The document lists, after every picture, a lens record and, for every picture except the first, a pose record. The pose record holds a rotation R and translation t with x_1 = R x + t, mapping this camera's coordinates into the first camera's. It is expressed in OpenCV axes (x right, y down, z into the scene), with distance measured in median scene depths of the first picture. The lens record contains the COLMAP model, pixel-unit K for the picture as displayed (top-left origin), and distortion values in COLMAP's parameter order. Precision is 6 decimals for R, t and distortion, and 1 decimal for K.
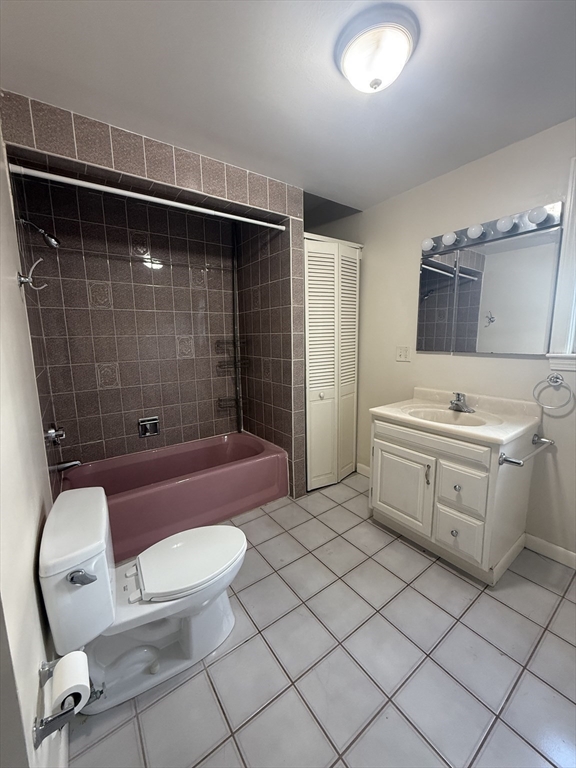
lens RADIAL K [[303.8, 0, 286.7], [0, 303.8, 382.3], [0, 0, 1]] dist [-0.000295, 0.000487]
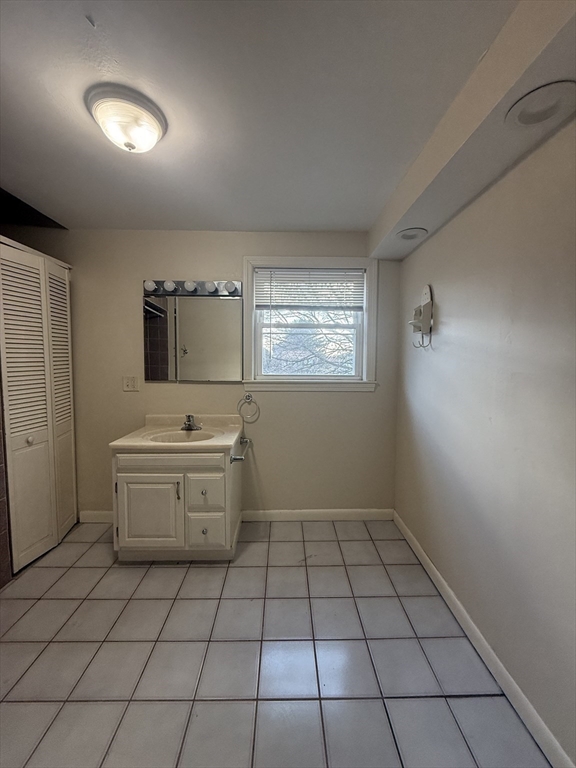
lens RADIAL K [[303.8, 0, 286.3], [0, 303.8, 383.1], [0, 0, 1]] dist [-0.000295, 0.000487]
pose [[0.573509, -0.037998, 0.818318, -0.180130], [0.105404, 0.994043, -0.027714, -0.015388], [-0.812390, 0.102149, 0.574098, -0.007736]]
